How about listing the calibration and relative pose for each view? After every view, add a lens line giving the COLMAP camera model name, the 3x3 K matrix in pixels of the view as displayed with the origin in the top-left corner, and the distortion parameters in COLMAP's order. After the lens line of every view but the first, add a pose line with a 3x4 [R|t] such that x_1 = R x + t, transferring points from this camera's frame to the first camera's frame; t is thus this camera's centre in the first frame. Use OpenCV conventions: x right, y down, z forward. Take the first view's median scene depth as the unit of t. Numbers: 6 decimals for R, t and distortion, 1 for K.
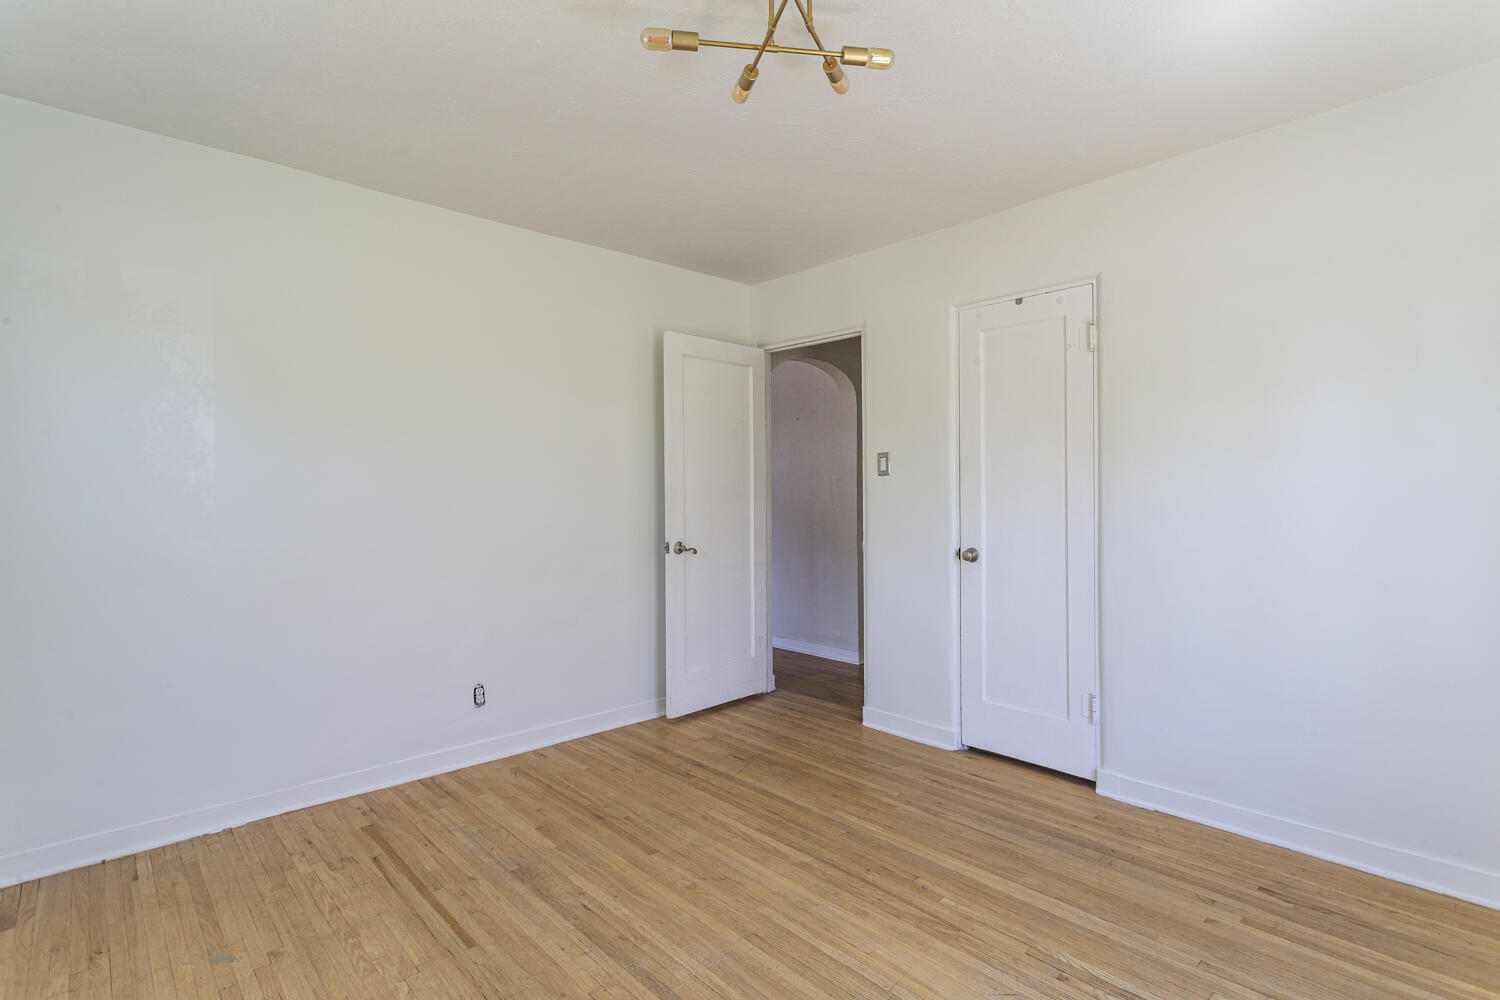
lens RADIAL K [[726.4, 0, 750.4], [0, 726.4, 496.5], [0, 0, 1]] dist [0.004187, 0.000098]
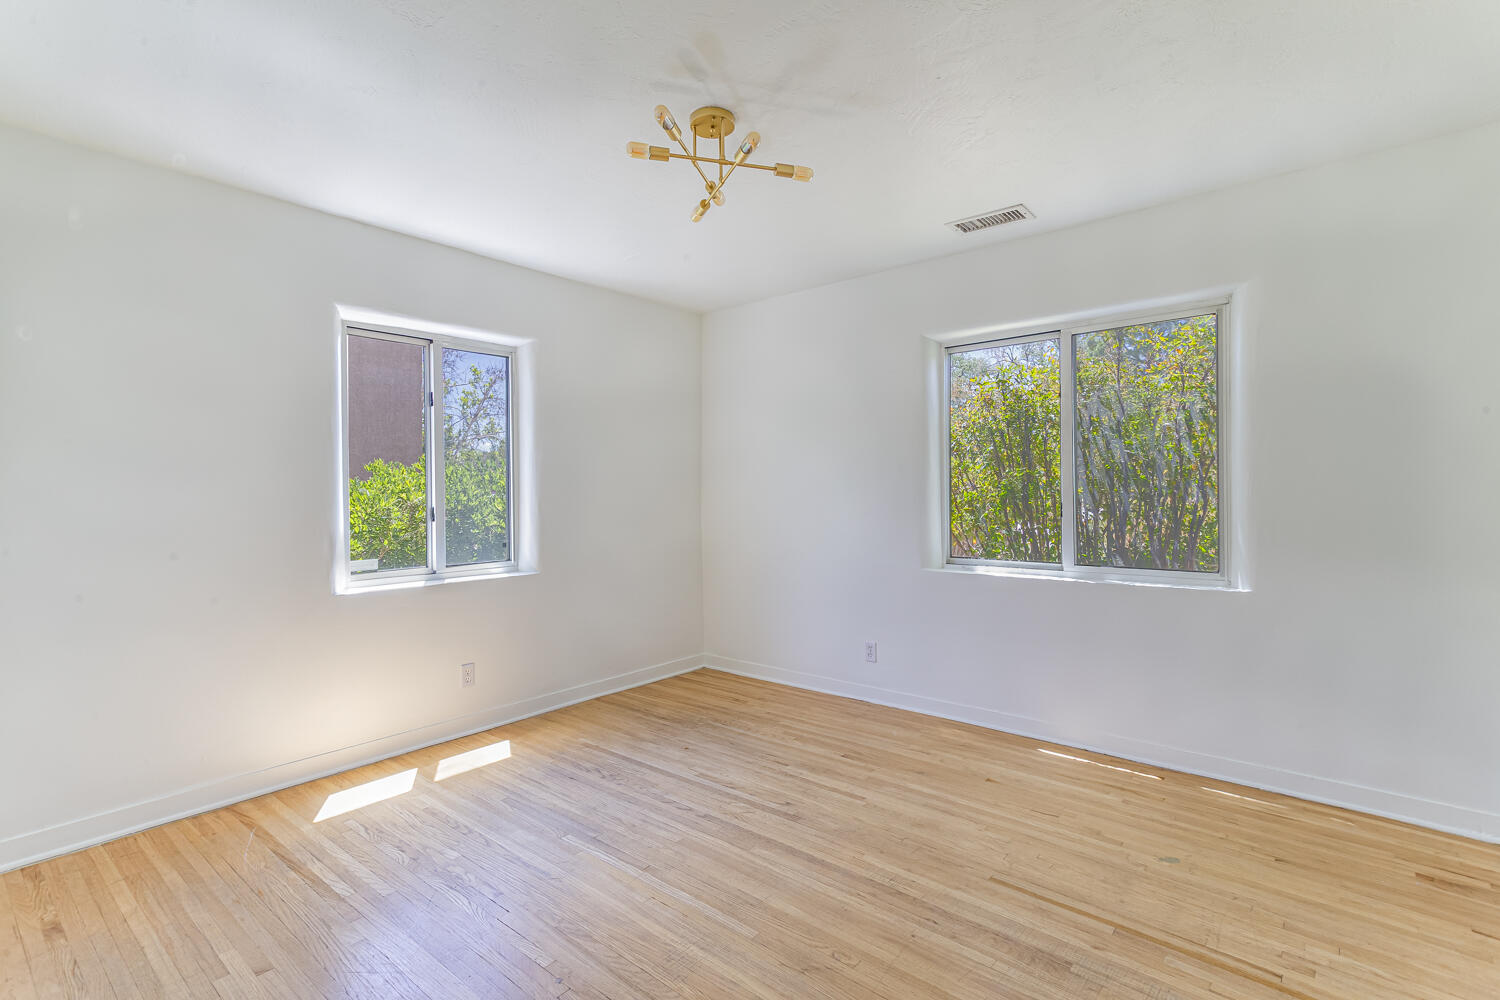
lens RADIAL K [[726.4, 0, 749.0], [0, 726.4, 496.1], [0, 0, 1]] dist [0.004187, 0.000098]
pose [[-0.992867, 0.015583, -0.118207, 0.124040], [0.014437, 0.999840, 0.010541, -0.014533], [0.118352, 0.008759, -0.992933, 1.954076]]
